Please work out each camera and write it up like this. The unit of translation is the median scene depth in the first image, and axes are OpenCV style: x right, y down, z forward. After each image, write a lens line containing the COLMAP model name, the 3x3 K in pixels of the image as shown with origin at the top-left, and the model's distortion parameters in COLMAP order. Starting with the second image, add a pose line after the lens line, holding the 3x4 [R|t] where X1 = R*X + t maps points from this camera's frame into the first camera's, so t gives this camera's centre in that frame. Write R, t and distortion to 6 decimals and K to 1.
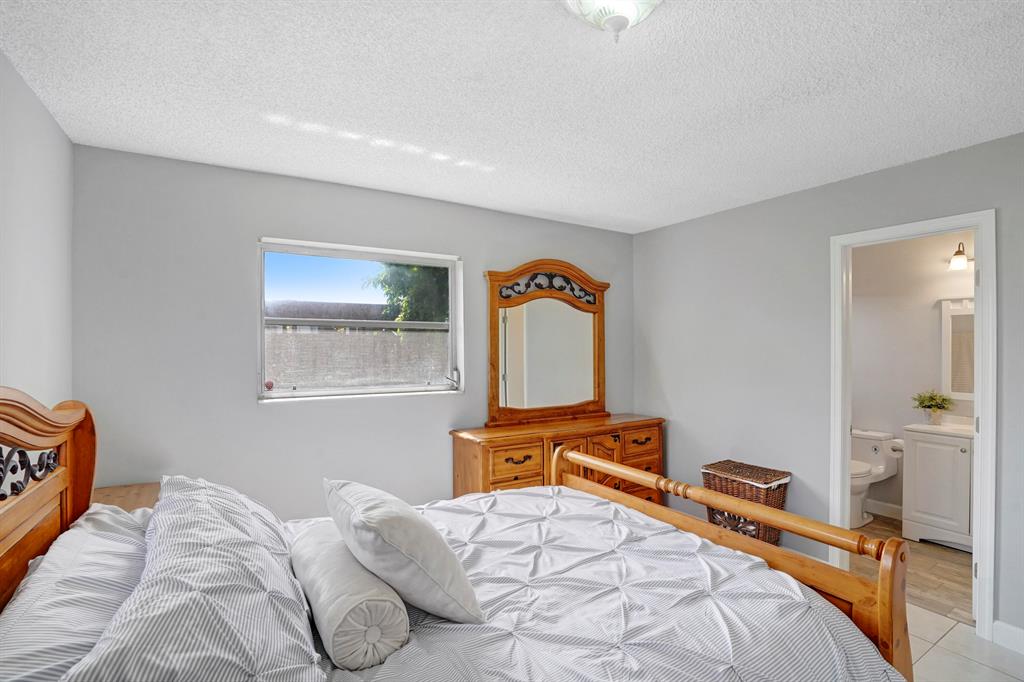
lens RADIAL K [[509.8, 0, 512.0], [0, 509.8, 341.0], [0, 0, 1]] dist [-0.000282, 0.000442]
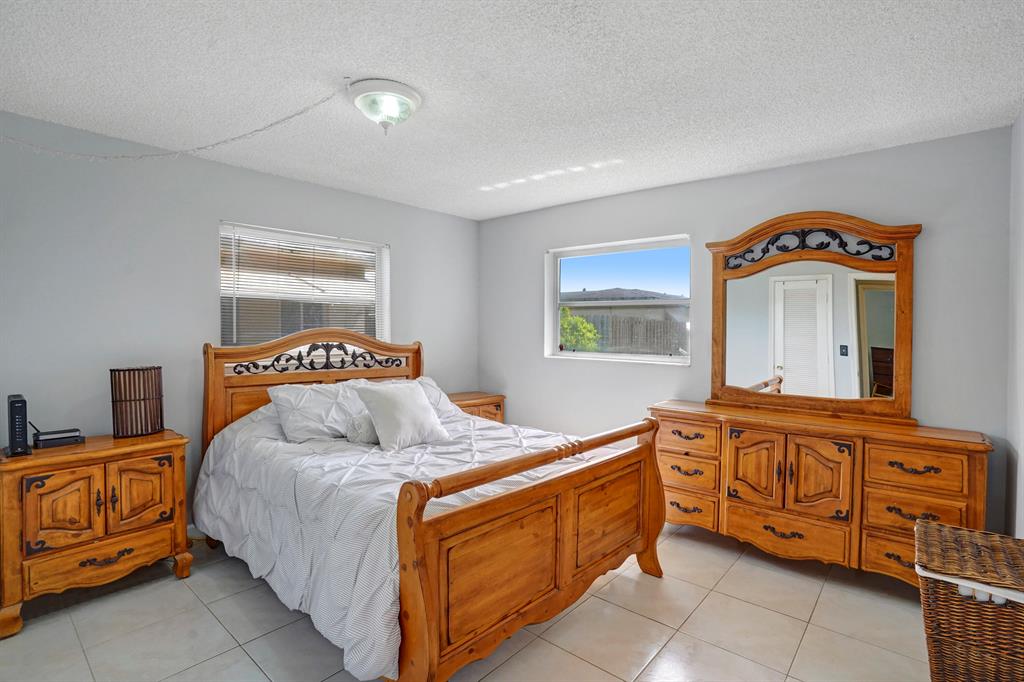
lens RADIAL K [[509.8, 0, 512.0], [0, 509.8, 341.0], [0, 0, 1]] dist [-0.000282, 0.000442]
pose [[0.287189, 0.030582, -0.957386, 0.737544], [-0.004273, 0.999521, 0.030646, 0.019626], [0.957864, -0.004710, 0.287182, 0.340822]]
